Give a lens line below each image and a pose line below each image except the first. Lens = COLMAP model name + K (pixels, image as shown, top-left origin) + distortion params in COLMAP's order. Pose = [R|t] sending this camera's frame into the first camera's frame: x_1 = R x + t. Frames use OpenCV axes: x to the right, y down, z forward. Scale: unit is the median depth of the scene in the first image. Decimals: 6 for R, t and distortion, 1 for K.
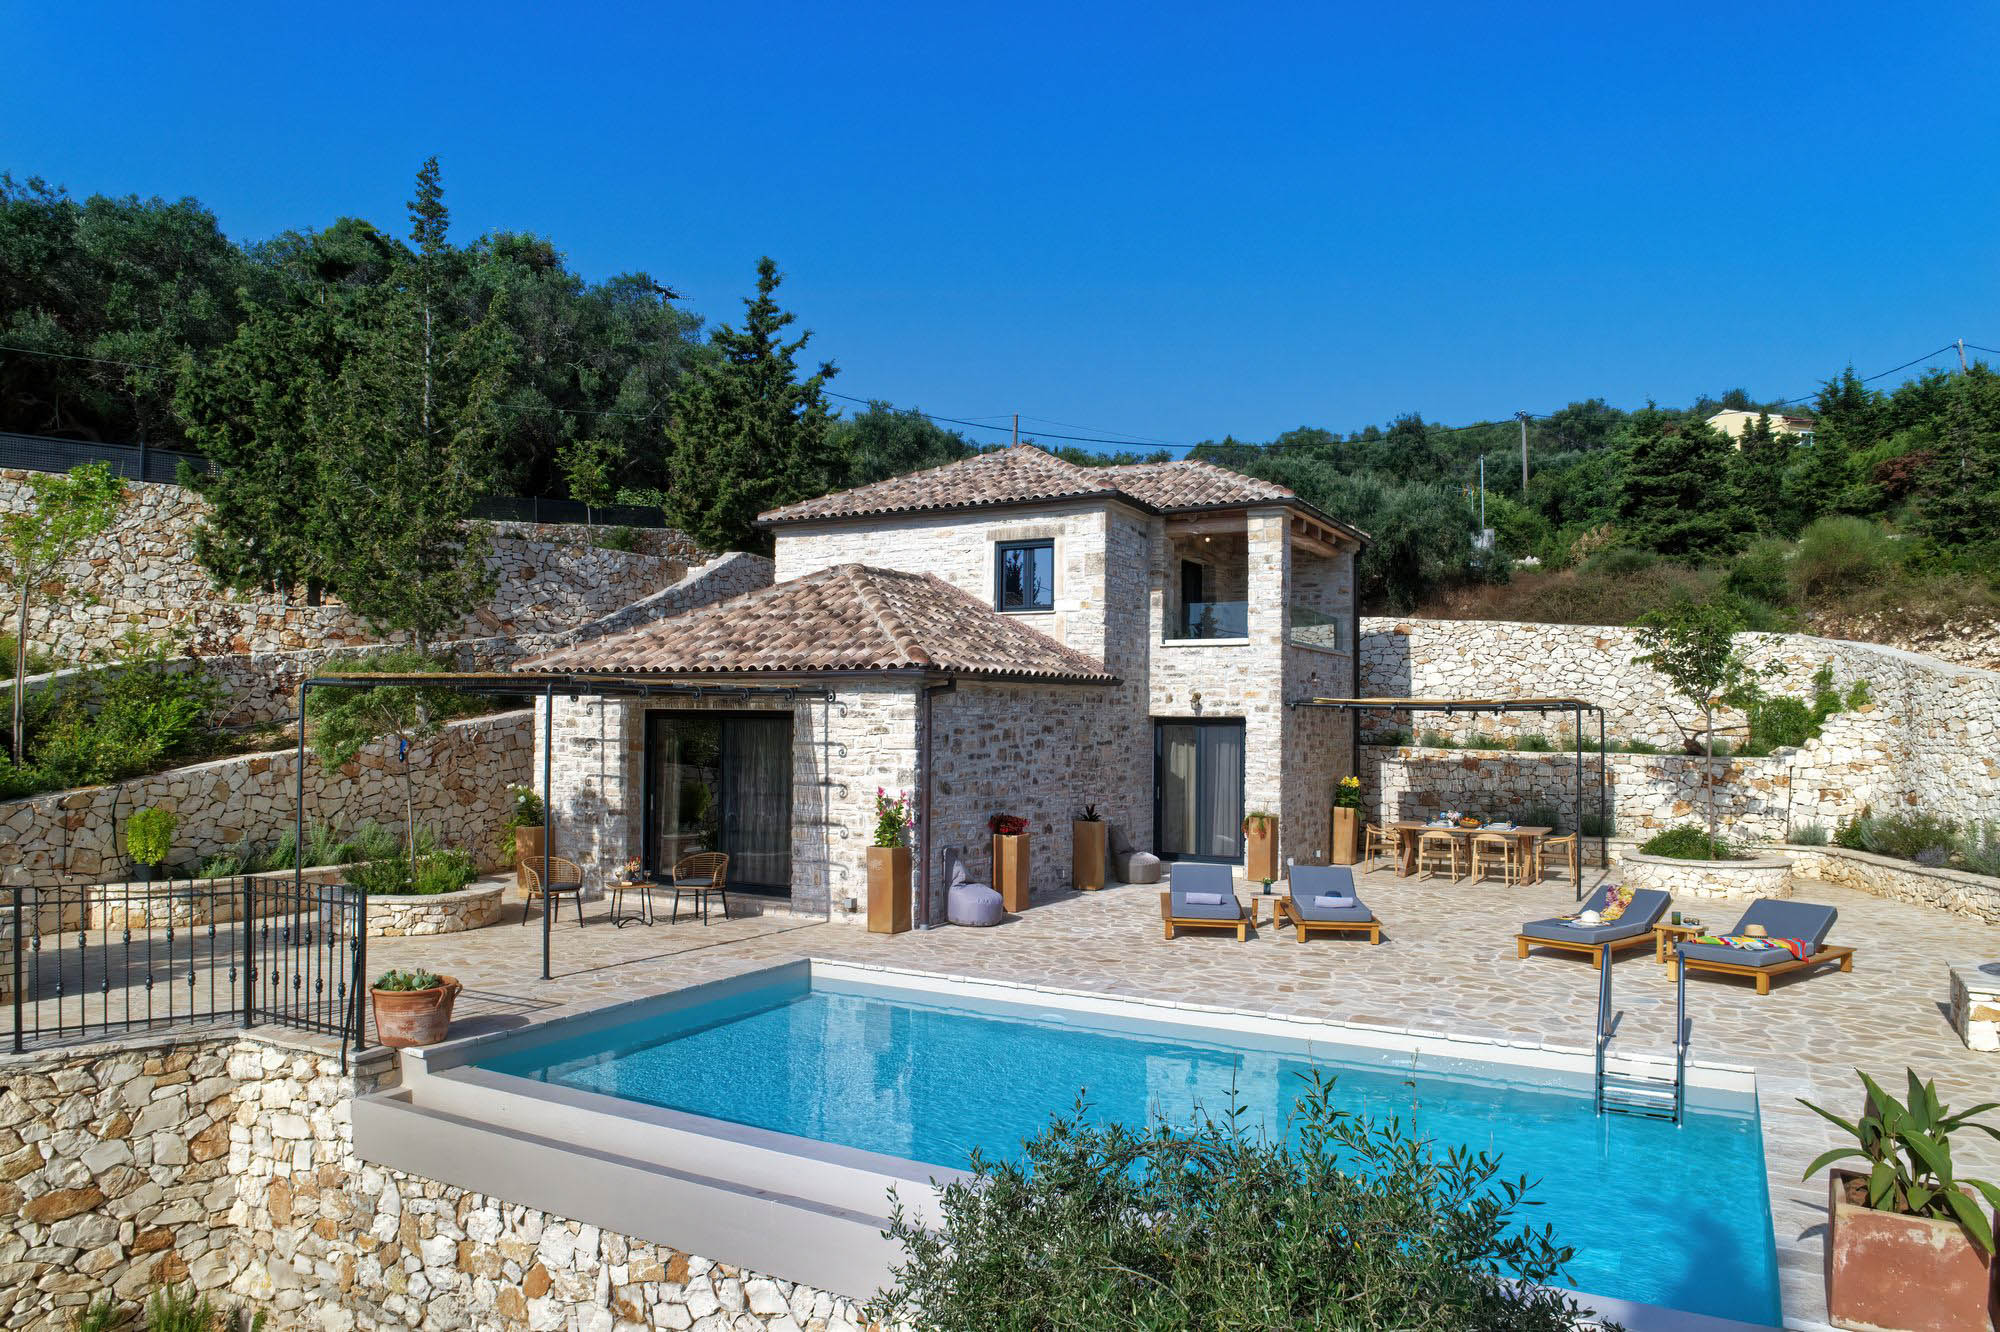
lens RADIAL K [[1310.7, 0, 997.2], [0, 1310.7, 679.1], [0, 0, 1]] dist [-0.003225, -0.000498]
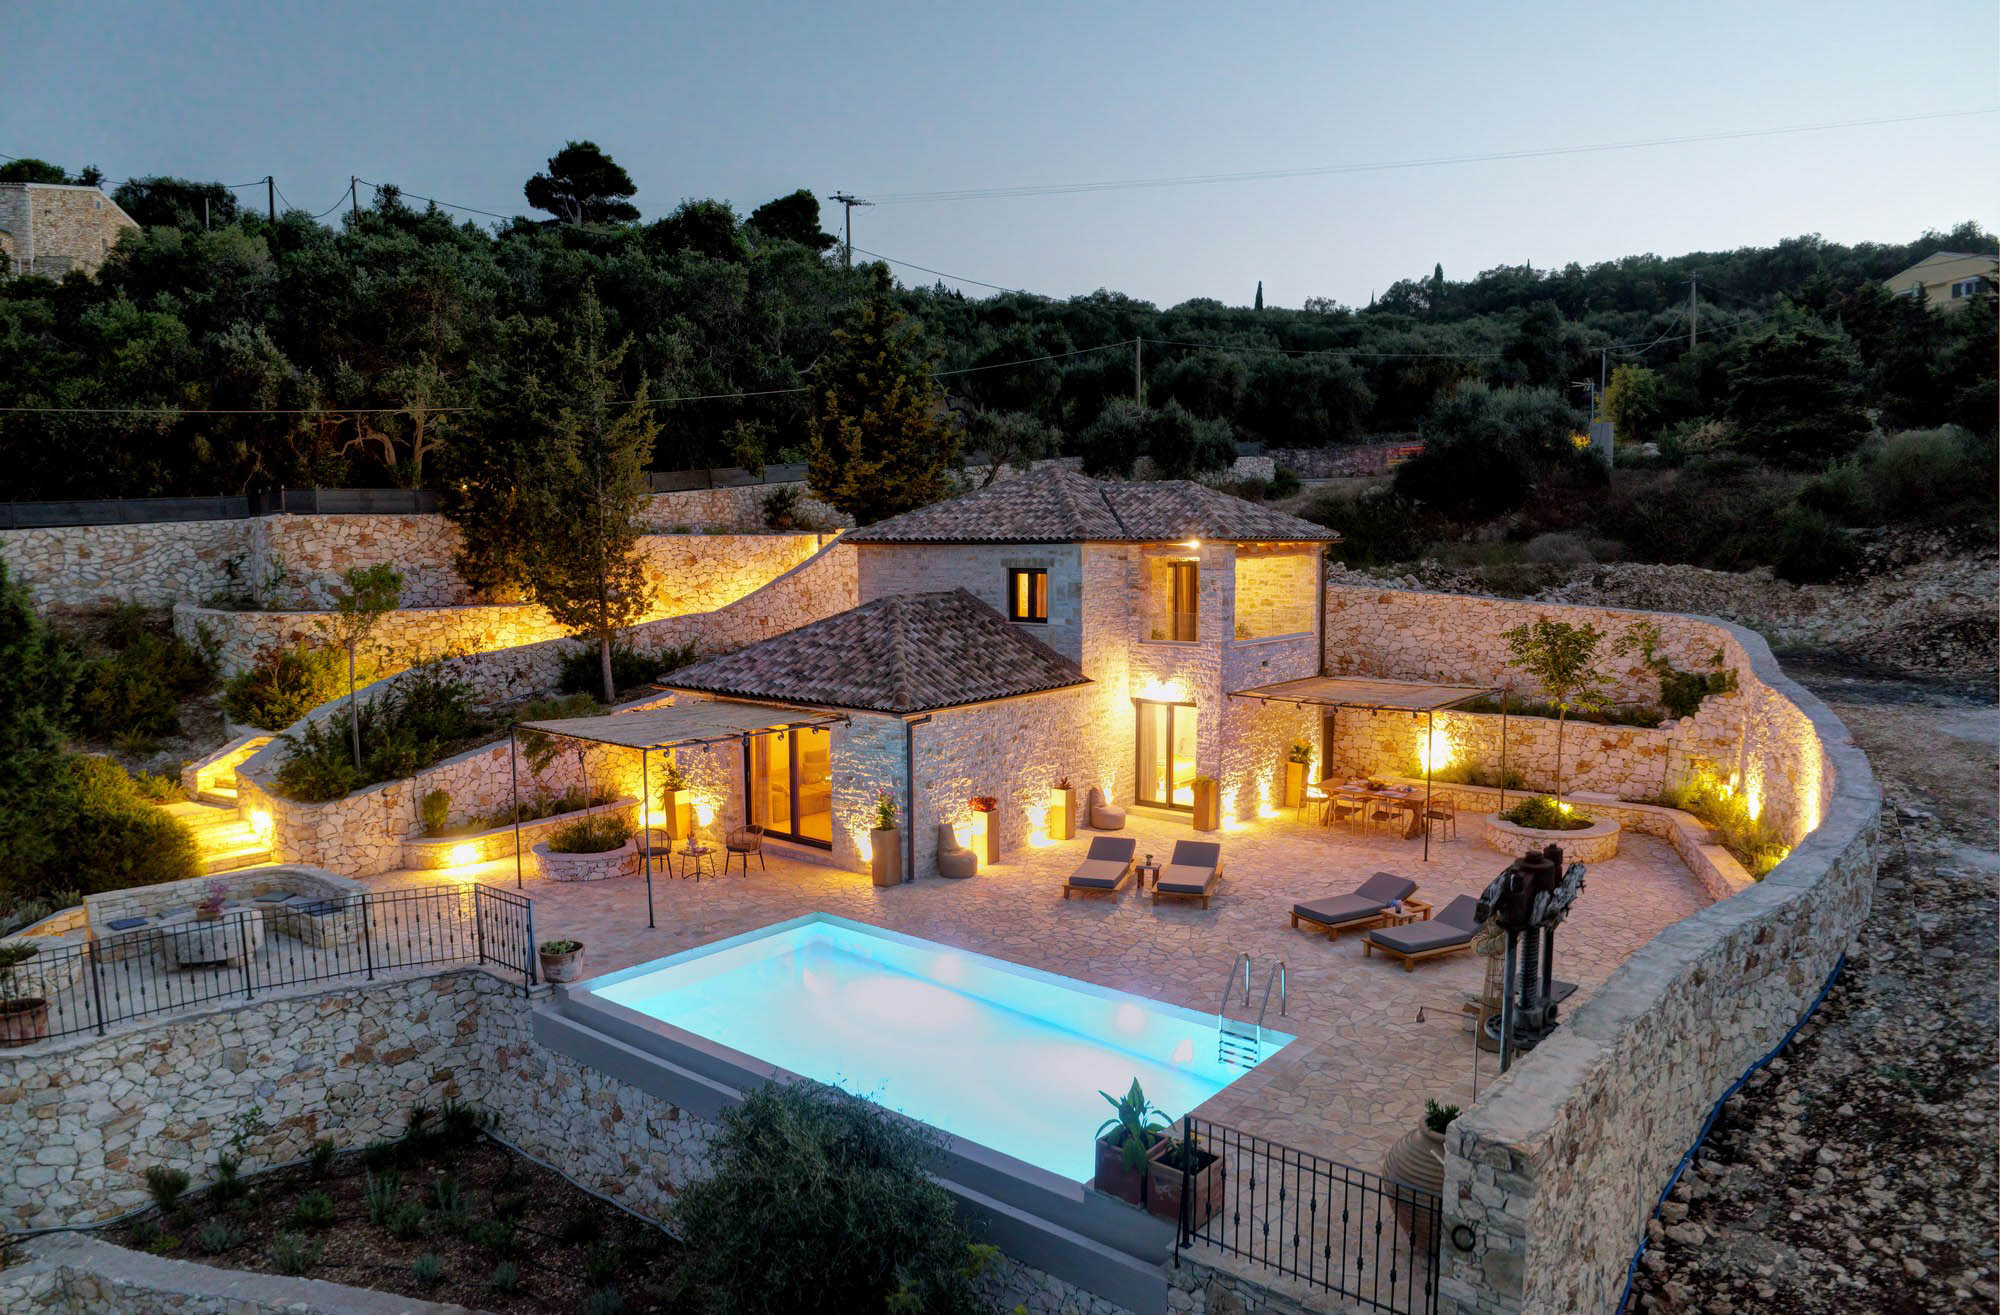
lens RADIAL K [[1279.8, 0, 999.4], [0, 1279.8, 708.2], [0, 0, 1]] dist [-0.020399, 0.004457]
pose [[0.984020, 0.008714, -0.177842, 0.222230], [0.020820, 0.986319, 0.163525, -0.178643], [0.176834, -0.164615, 0.970377, -0.265897]]
